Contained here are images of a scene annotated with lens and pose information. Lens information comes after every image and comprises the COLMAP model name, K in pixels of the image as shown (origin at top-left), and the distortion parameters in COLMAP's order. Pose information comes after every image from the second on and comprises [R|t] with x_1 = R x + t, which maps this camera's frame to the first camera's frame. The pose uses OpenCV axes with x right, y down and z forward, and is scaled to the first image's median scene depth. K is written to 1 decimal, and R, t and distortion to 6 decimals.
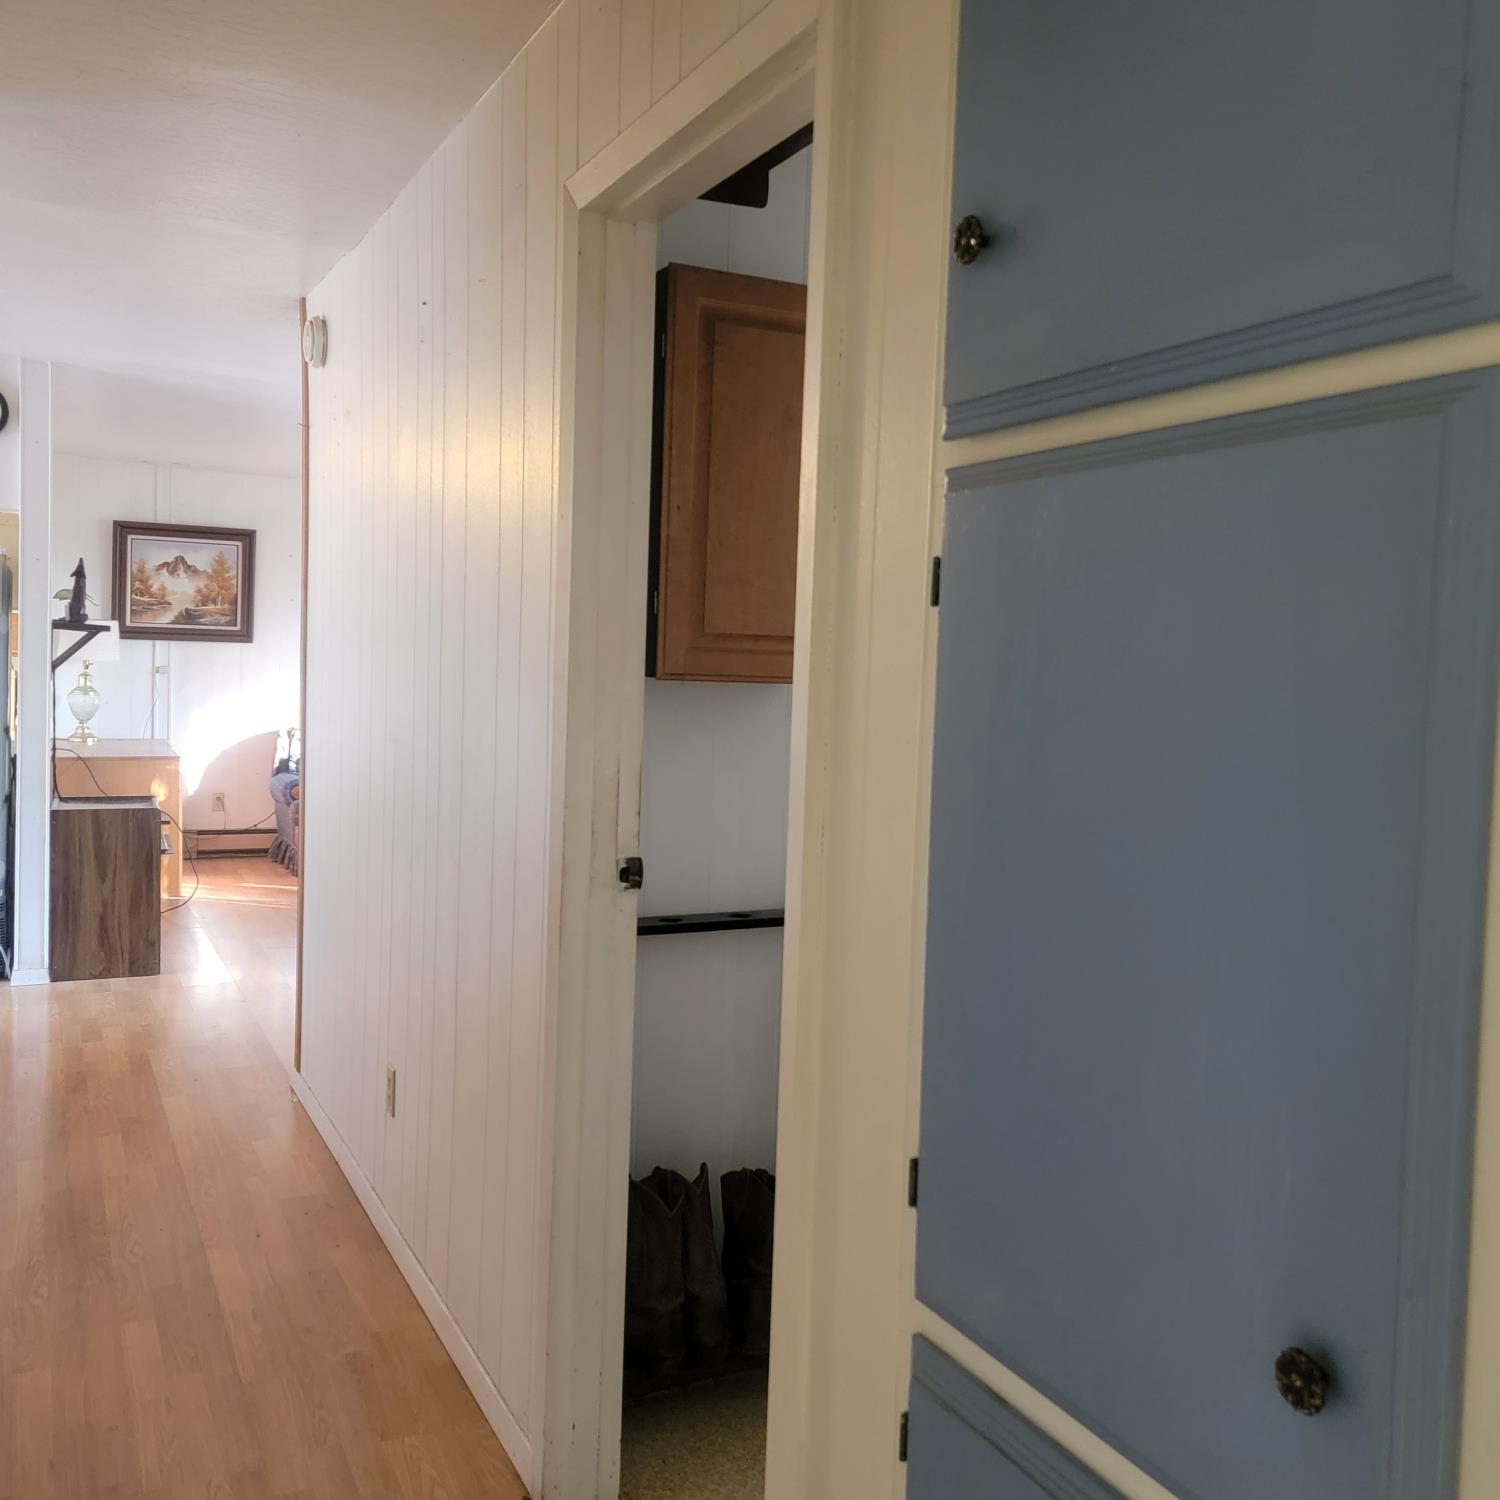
lens RADIAL K [[1409.1, 0, 750.0], [0, 1409.1, 750.0], [0, 0, 1]] dist [0.092383, -0.154584]
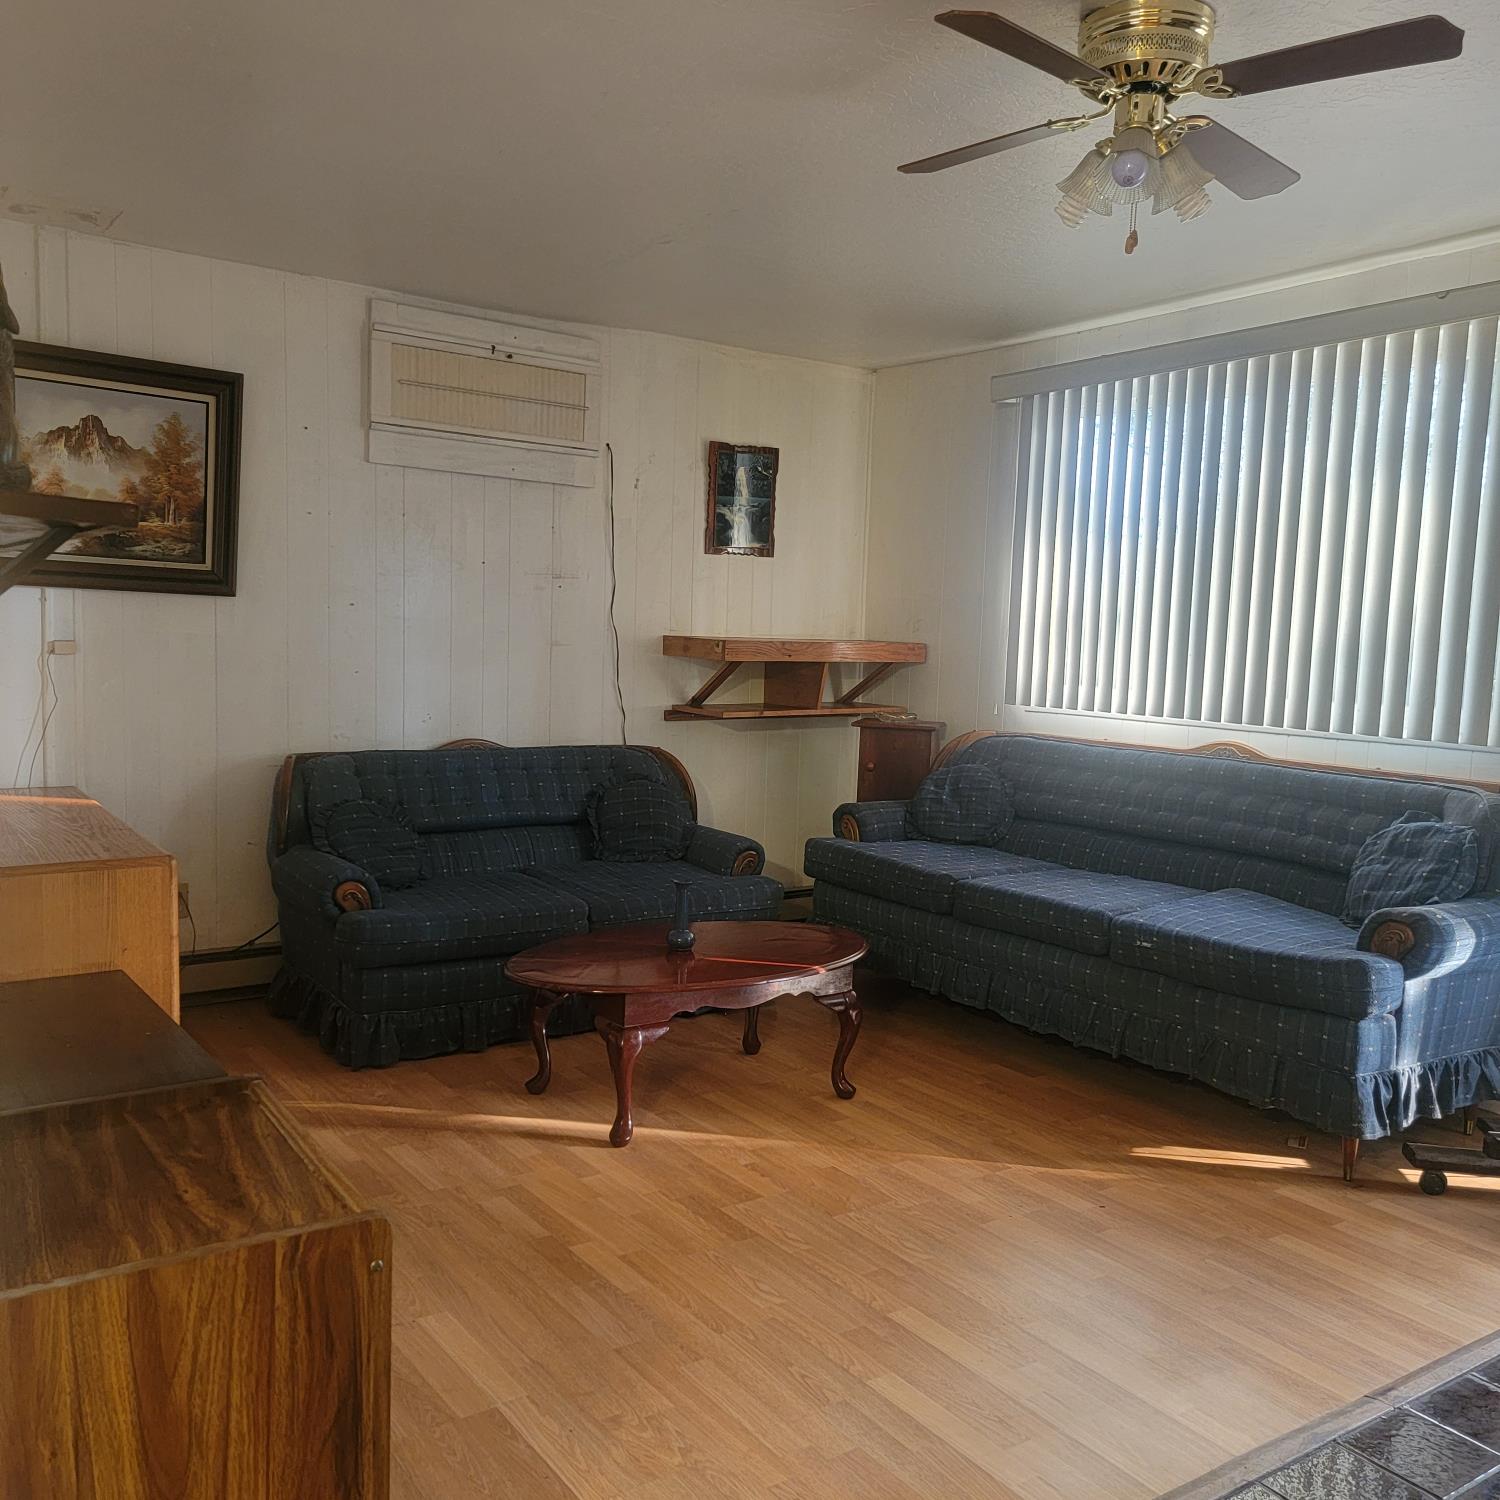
lens RADIAL K [[1357.6, 0, 726.7], [0, 1357.6, 741.4], [0, 0, 1]] dist [0.080221, -0.081703]
pose [[0.987470, -0.001601, 0.157796, -0.258376], [-0.000910, 0.999874, 0.015841, -0.031497], [-0.157801, -0.015786, 0.987345, 0.492152]]
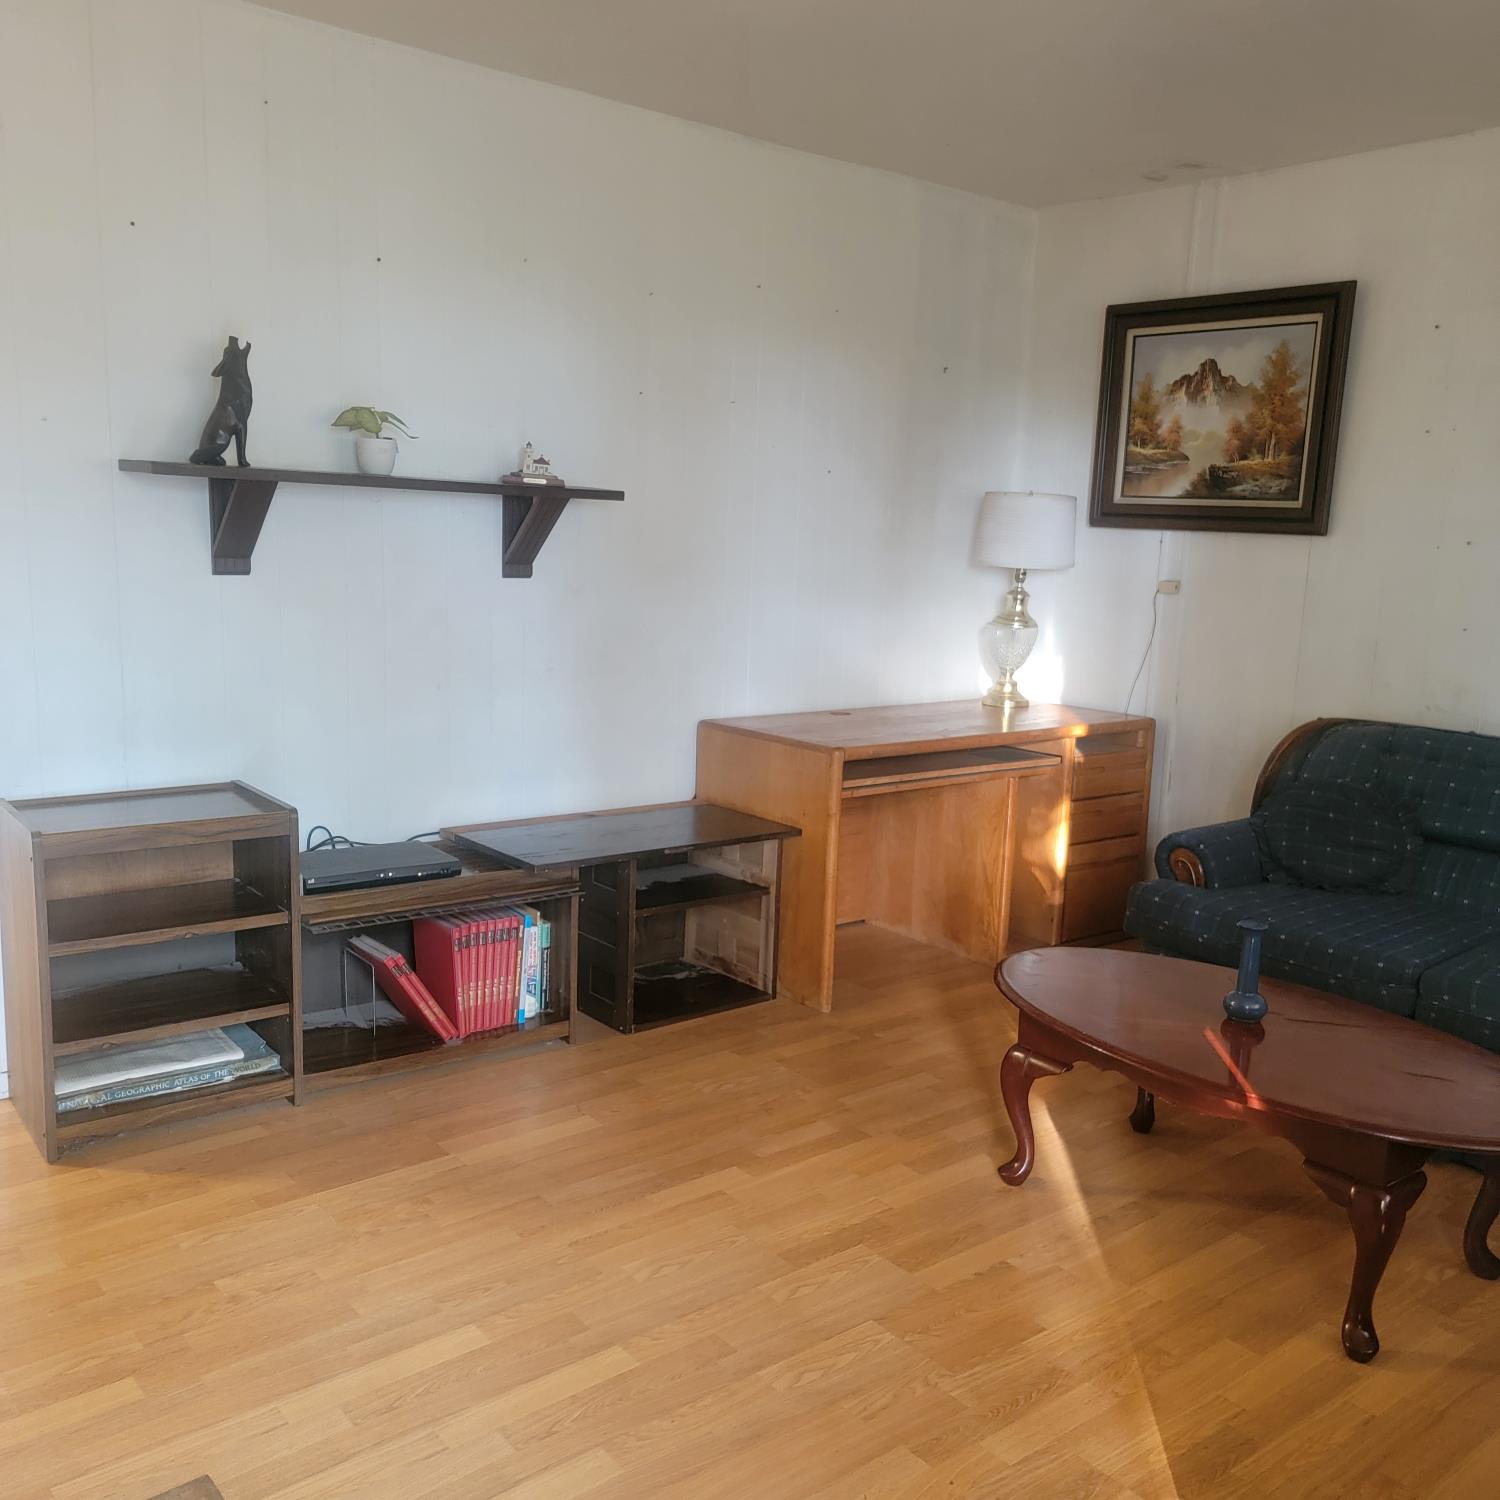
lens RADIAL K [[1409.1, 0, 750.0], [0, 1409.1, 750.0], [0, 0, 1]] dist [0.092383, -0.154584]
pose [[0.232616, 0.143928, -0.961860, 0.064423], [-0.096943, 0.987495, 0.124319, -0.047157], [0.967725, 0.064327, 0.243660, 0.728620]]
